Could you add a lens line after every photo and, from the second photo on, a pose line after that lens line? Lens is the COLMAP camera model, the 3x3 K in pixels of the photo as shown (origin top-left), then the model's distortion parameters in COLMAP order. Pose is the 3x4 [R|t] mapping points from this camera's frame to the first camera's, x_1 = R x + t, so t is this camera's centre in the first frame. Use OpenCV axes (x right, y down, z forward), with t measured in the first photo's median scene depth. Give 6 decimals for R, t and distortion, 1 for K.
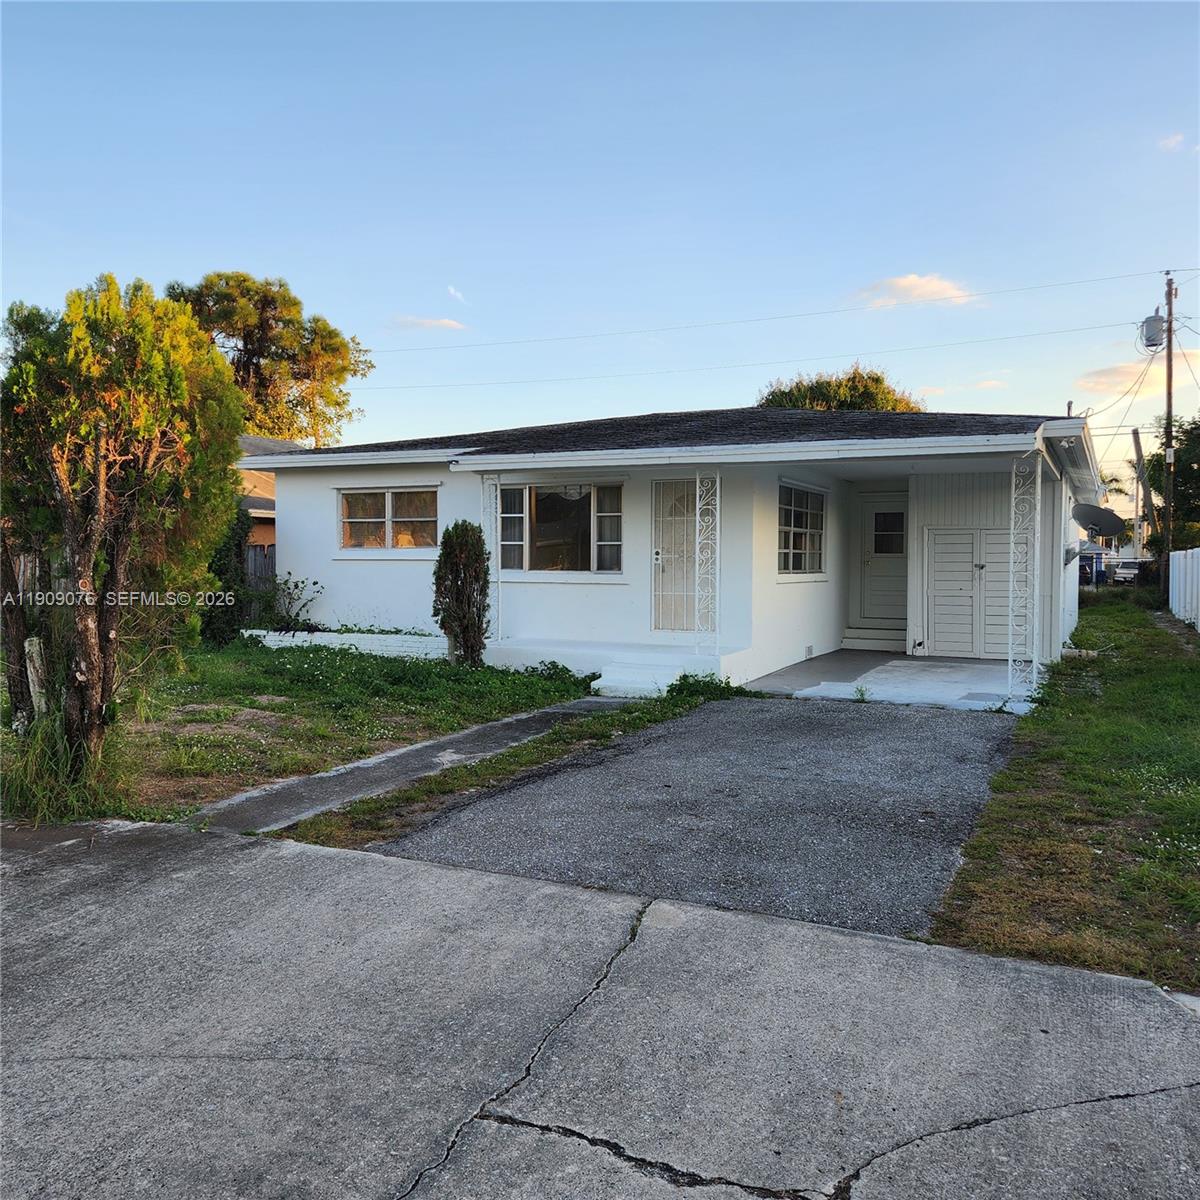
lens RADIAL K [[1036.8, 0, 590.8], [0, 1036.8, 595.0], [0, 0, 1]] dist [0.030010, -0.068877]
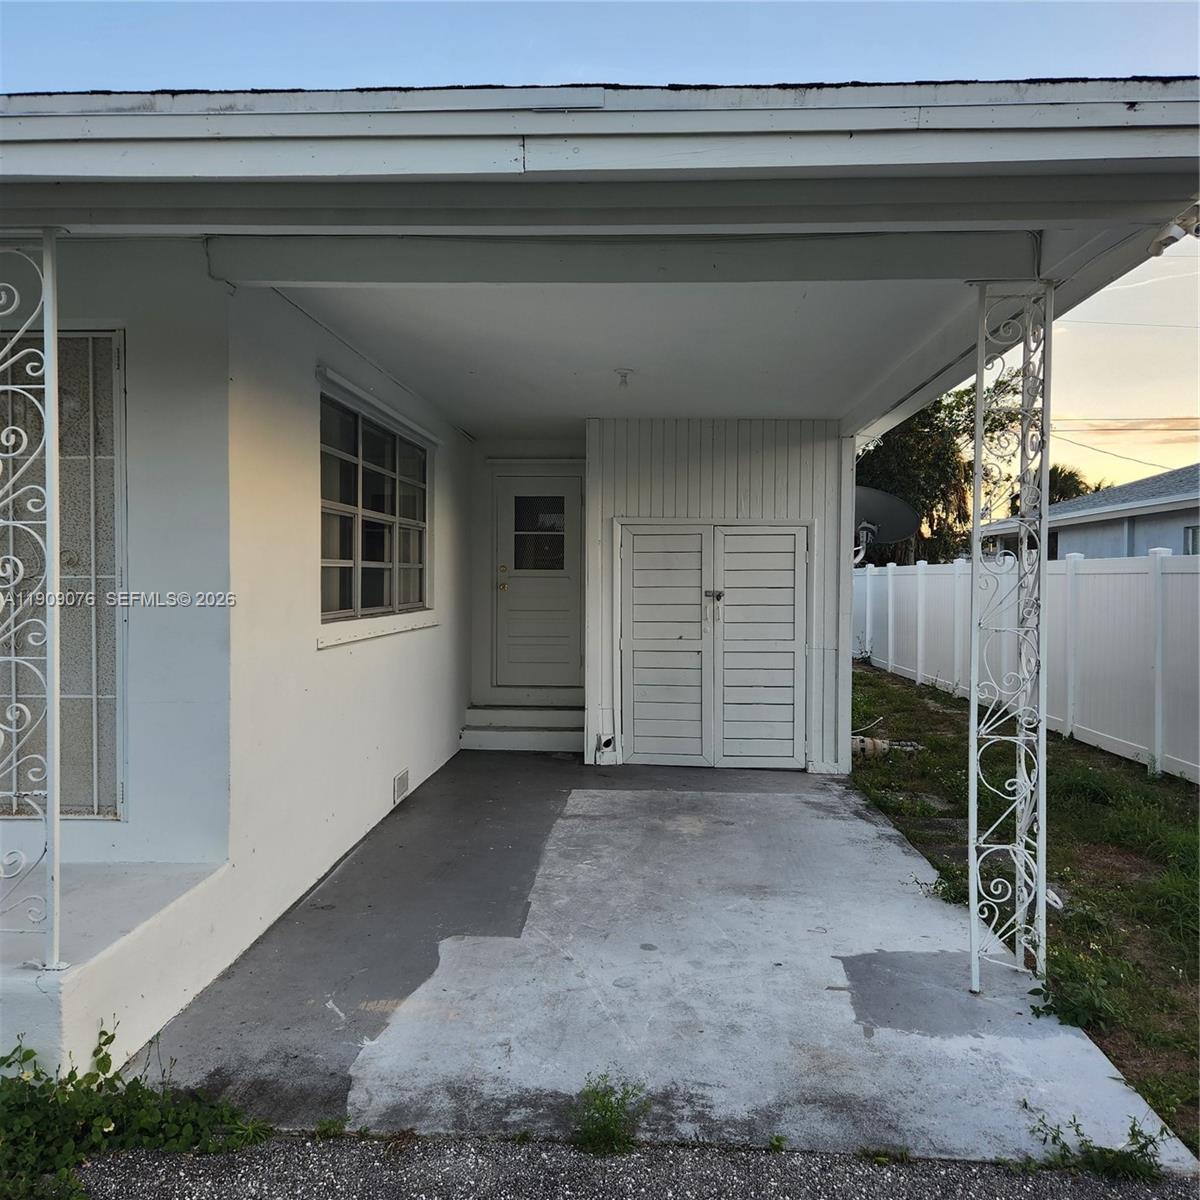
lens RADIAL K [[1036.8, 0, 591.4], [0, 1036.8, 596.6], [0, 0, 1]] dist [0.030010, -0.068877]
pose [[0.921954, -0.005390, 0.387261, 0.108505], [0.009385, 0.999920, -0.008427, -0.022892], [-0.387185, 0.011404, 0.921932, 0.531526]]
